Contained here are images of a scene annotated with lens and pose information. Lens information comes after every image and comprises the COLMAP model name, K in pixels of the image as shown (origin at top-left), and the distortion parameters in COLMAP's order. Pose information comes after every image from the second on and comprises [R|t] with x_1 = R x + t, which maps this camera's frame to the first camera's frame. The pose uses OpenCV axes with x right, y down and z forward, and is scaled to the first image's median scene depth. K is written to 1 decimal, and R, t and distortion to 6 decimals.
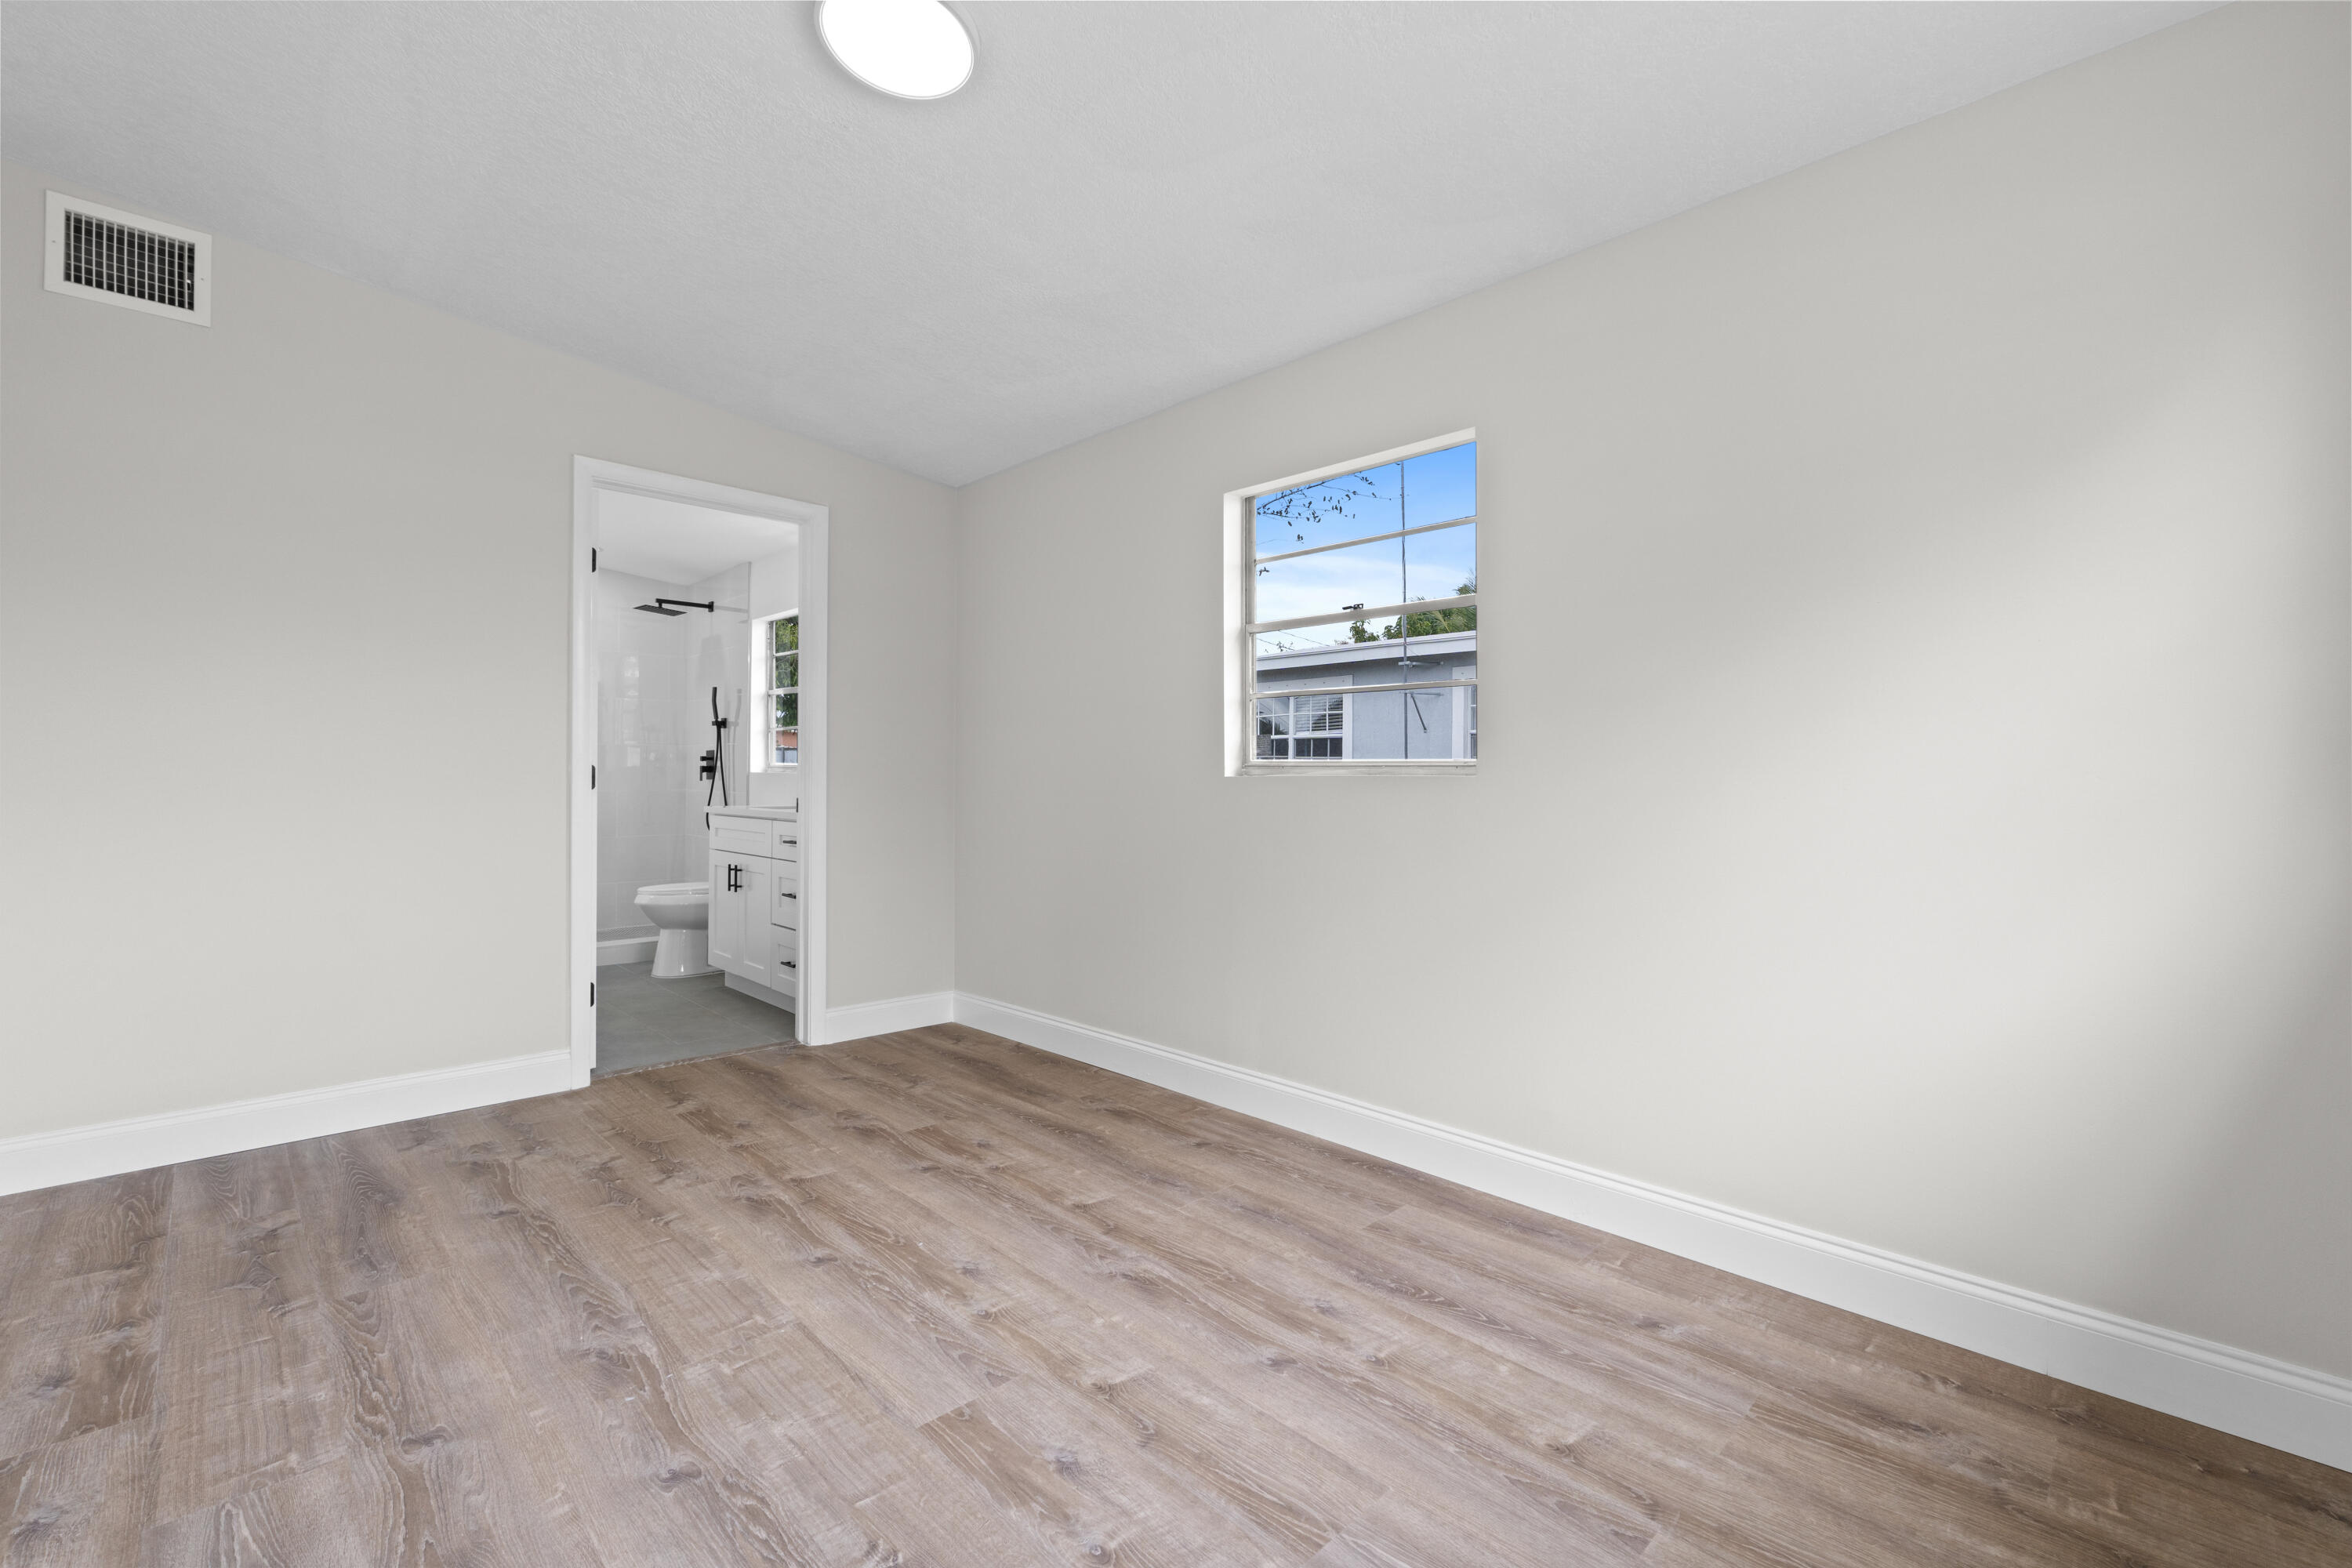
lens RADIAL K [[994.6, 0, 1171.6], [0, 994.6, 773.5], [0, 0, 1]] dist [-0.005767, -0.000912]
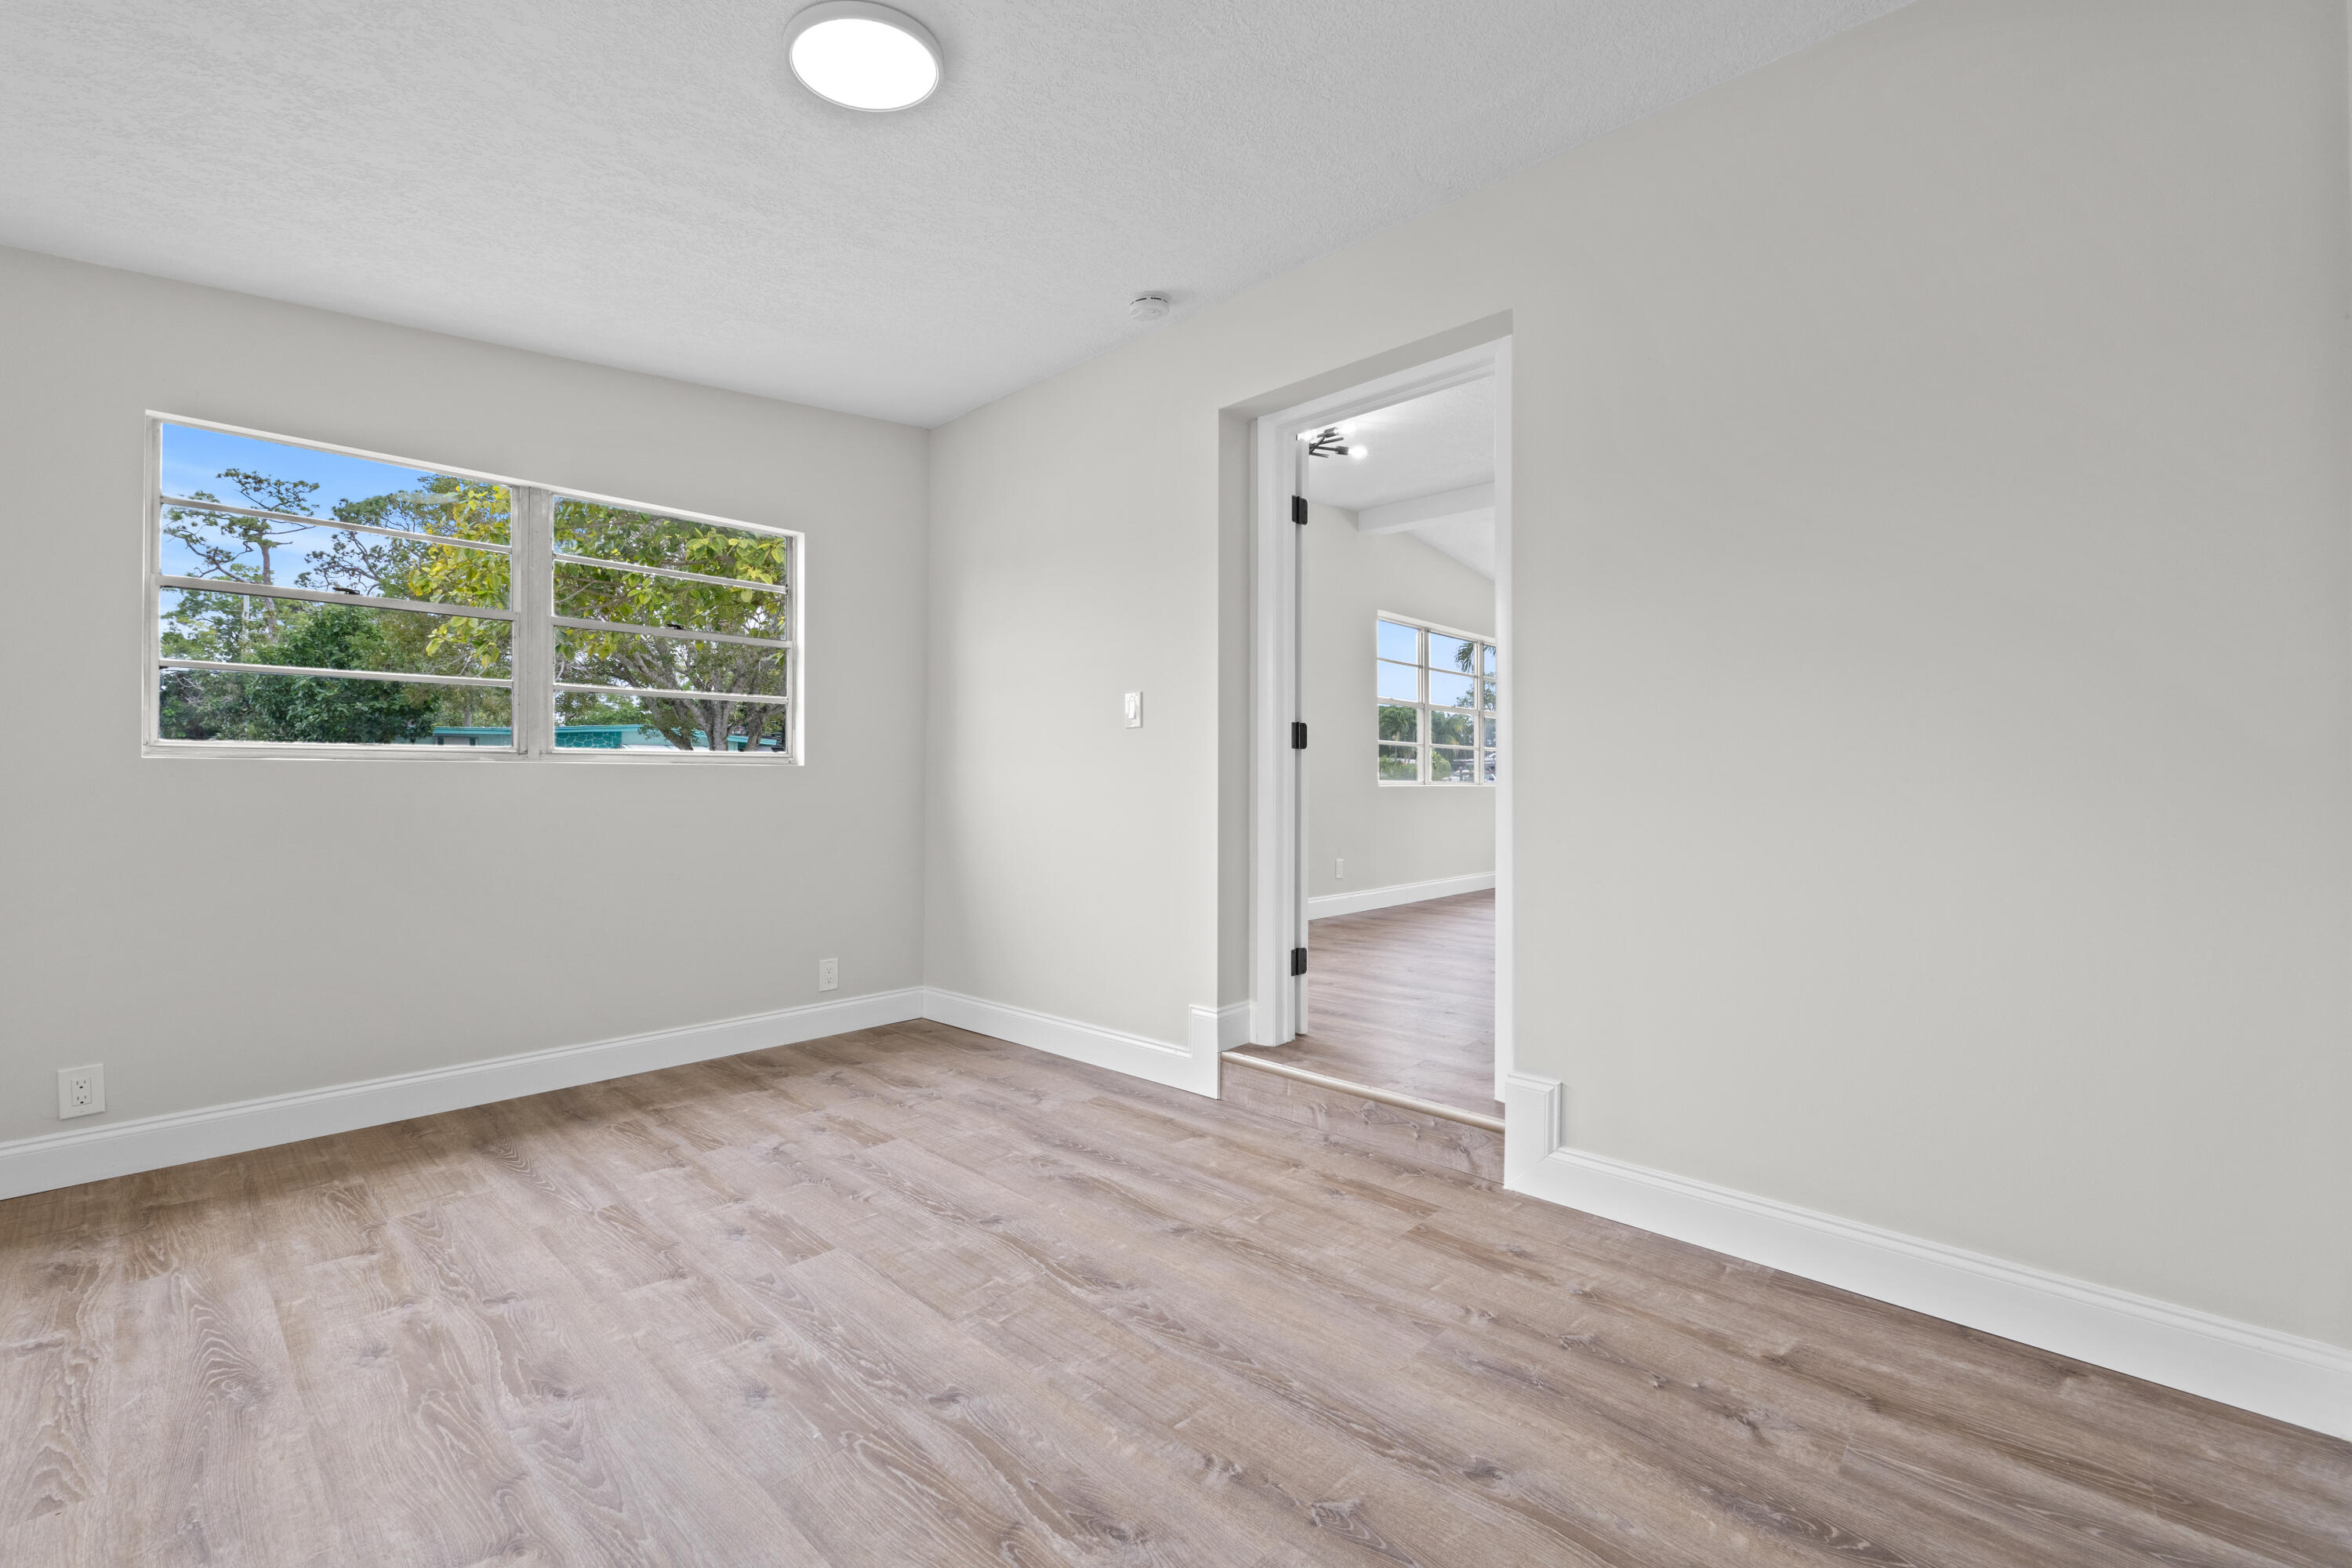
lens RADIAL K [[994.6, 0, 1171.4], [0, 994.6, 783.8], [0, 0, 1]] dist [-0.005767, -0.000912]
pose [[-0.999239, -0.009513, -0.037830, -0.557331], [-0.009525, 0.999955, 0.000143, 0.012812], [0.037827, 0.000503, -0.999284, 2.015705]]
